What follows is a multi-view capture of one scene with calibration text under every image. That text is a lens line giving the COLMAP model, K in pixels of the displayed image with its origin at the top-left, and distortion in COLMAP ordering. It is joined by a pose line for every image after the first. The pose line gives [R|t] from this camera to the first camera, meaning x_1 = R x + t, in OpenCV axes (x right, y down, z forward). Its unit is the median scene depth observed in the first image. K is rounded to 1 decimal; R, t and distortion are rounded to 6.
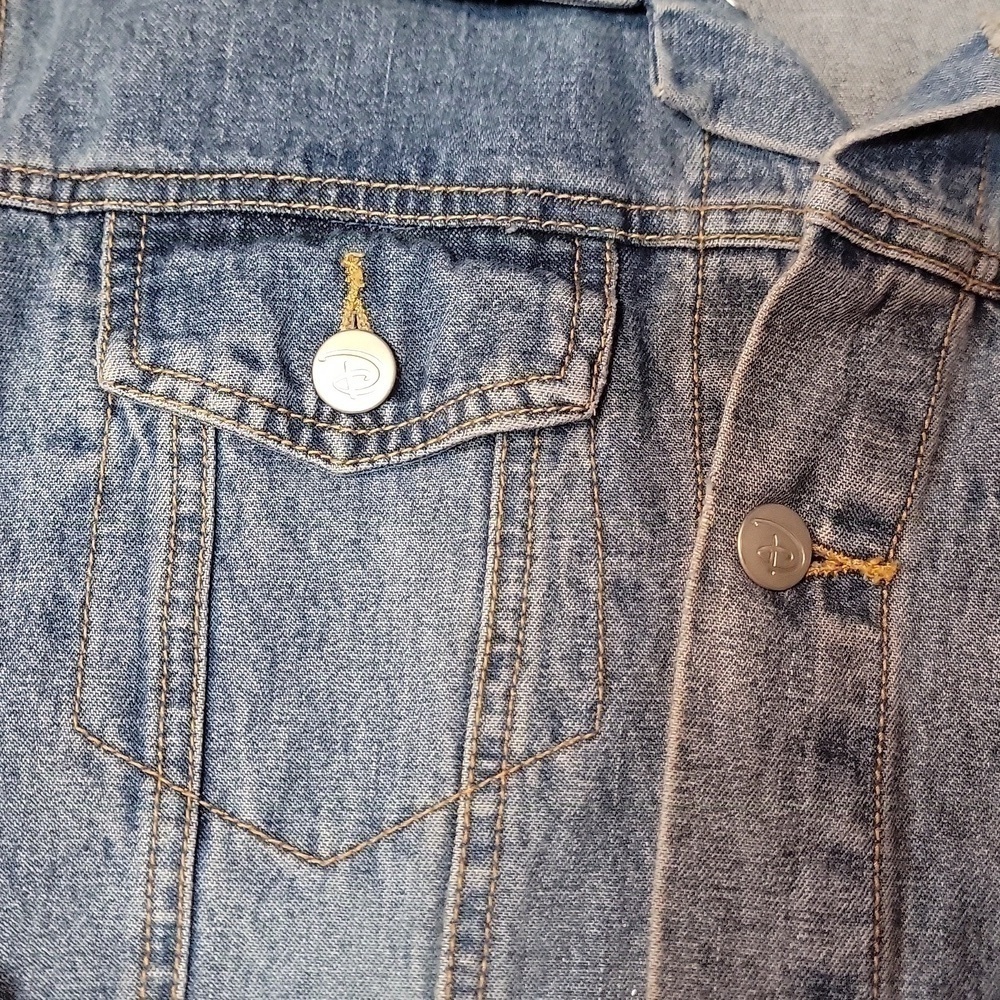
lens RADIAL K [[1483.2, 0, 500.0], [0, 1483.2, 500.0], [0, 0, 1]] dist [0.096386, -0.212548]
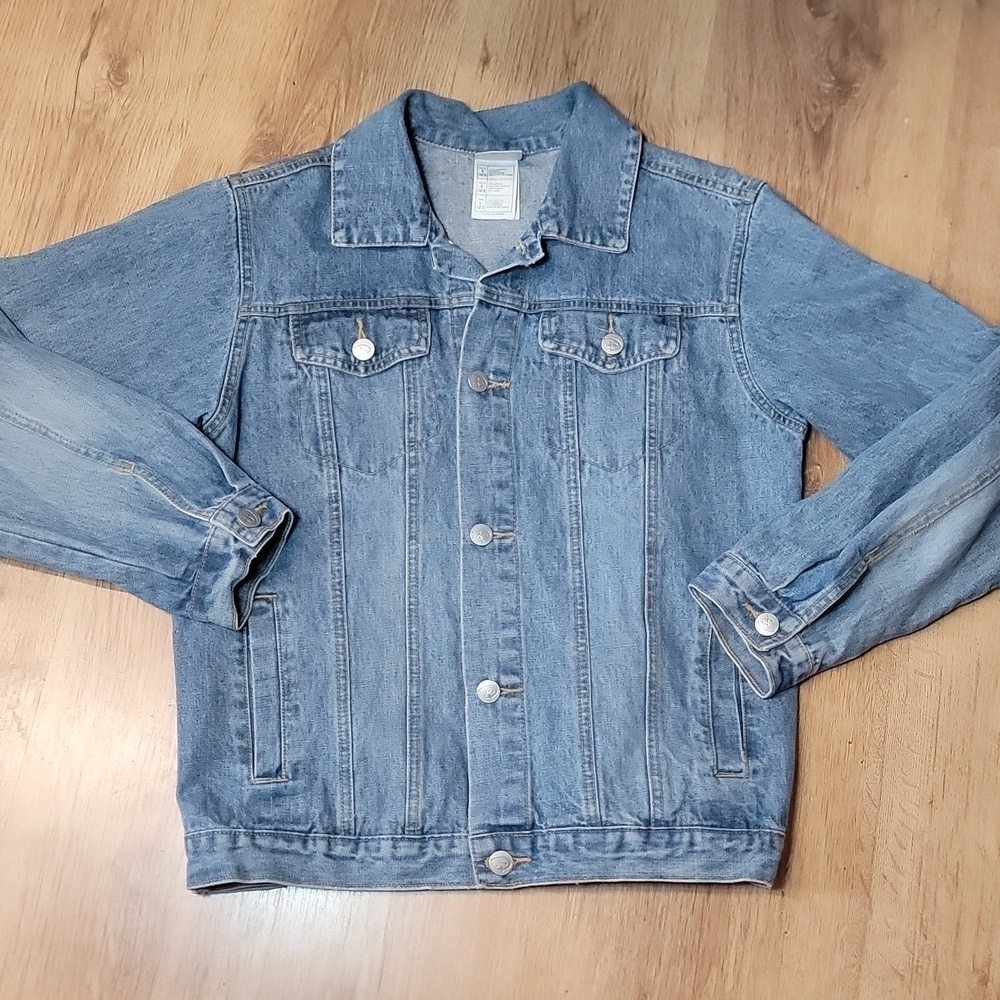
lens RADIAL K [[1483.2, 0, 500.0], [0, 1483.2, 500.0], [0, 0, 1]] dist [0.096386, -0.212548]
pose [[0.987438, -0.116801, 0.106417, -0.203123], [0.122654, 0.991179, -0.050199, 0.525415], [-0.099615, 0.062620, 0.993054, -2.760561]]
